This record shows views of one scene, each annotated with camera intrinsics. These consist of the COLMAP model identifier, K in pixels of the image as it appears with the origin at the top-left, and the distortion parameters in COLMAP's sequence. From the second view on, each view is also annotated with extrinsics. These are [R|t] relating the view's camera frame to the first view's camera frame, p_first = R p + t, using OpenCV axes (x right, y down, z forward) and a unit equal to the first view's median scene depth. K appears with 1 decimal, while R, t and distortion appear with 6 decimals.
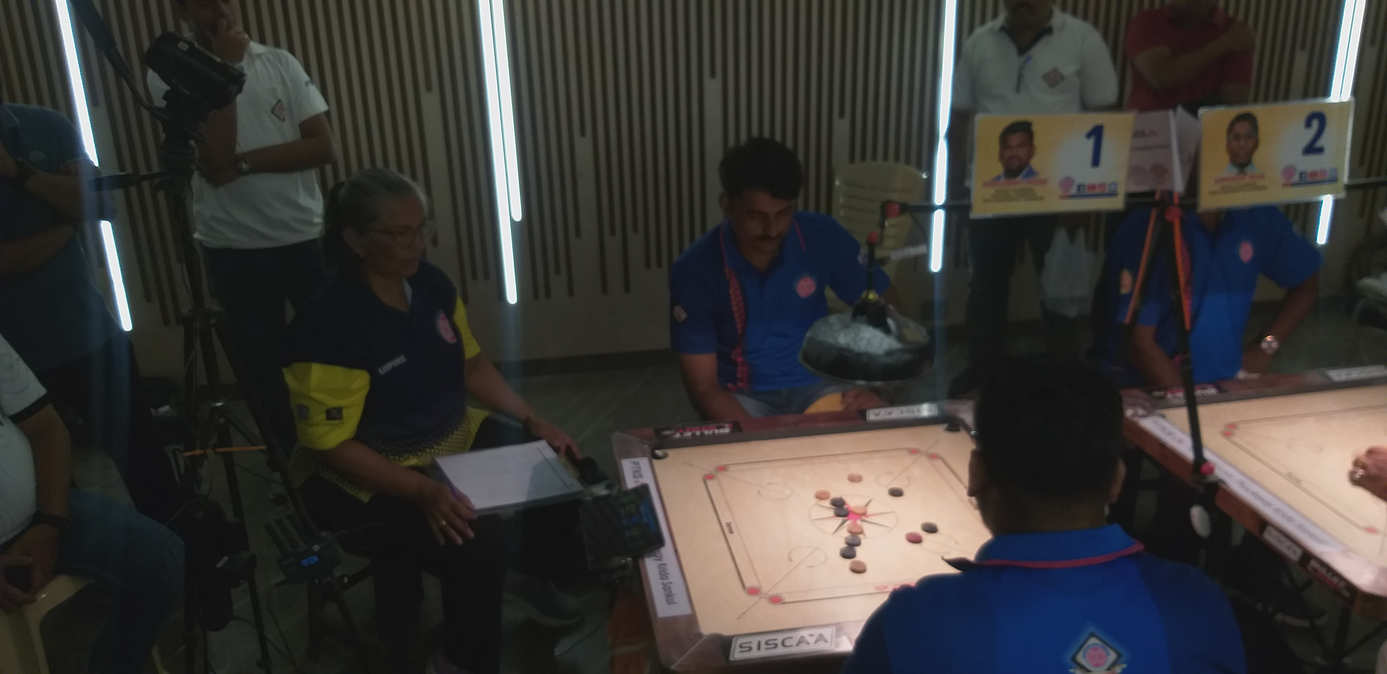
lens RADIAL K [[1091.3, 0, 685.4], [0, 1091.3, 335.4], [0, 0, 1]] dist [0.087621, -0.178183]
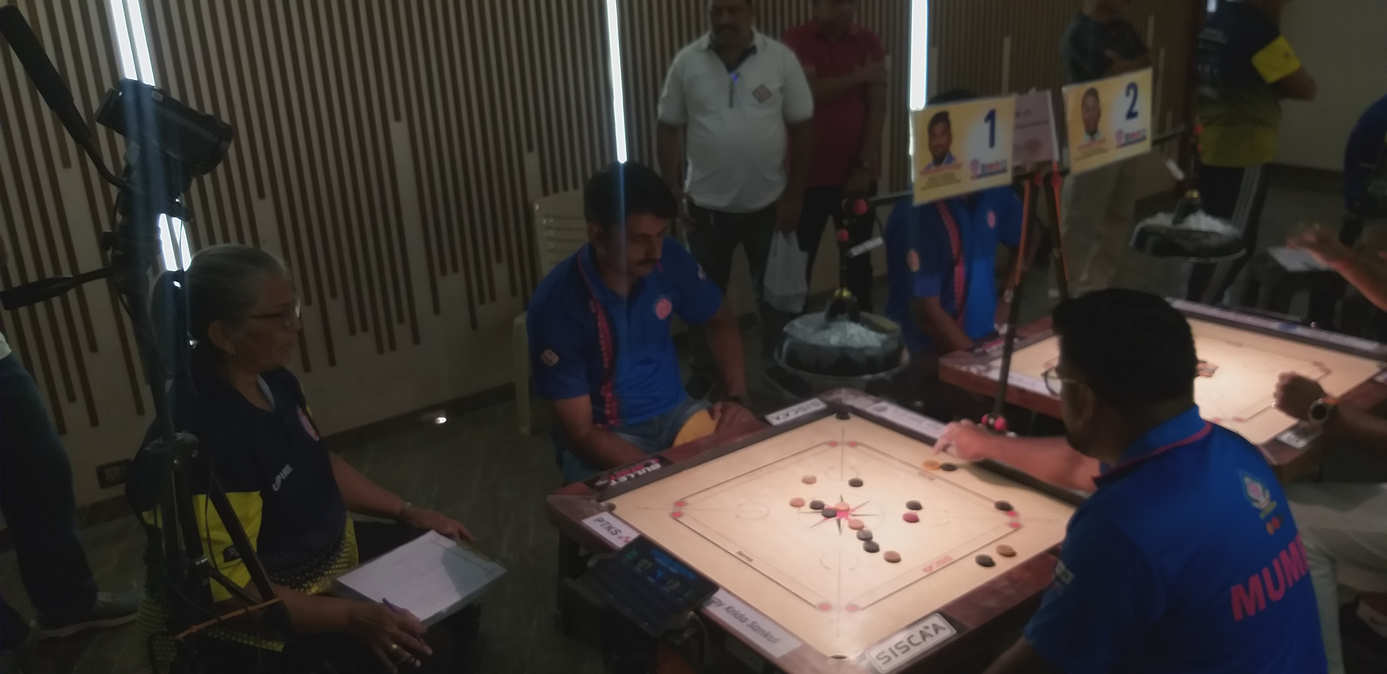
lens RADIAL K [[1091.3, 0, 685.4], [0, 1091.3, 335.4], [0, 0, 1]] dist [0.087621, -0.178183]
pose [[0.886444, -0.172527, 0.429477, -0.378398], [0.189033, 0.981961, 0.004303, -0.028092], [-0.422472, 0.077371, 0.903067, 0.134600]]
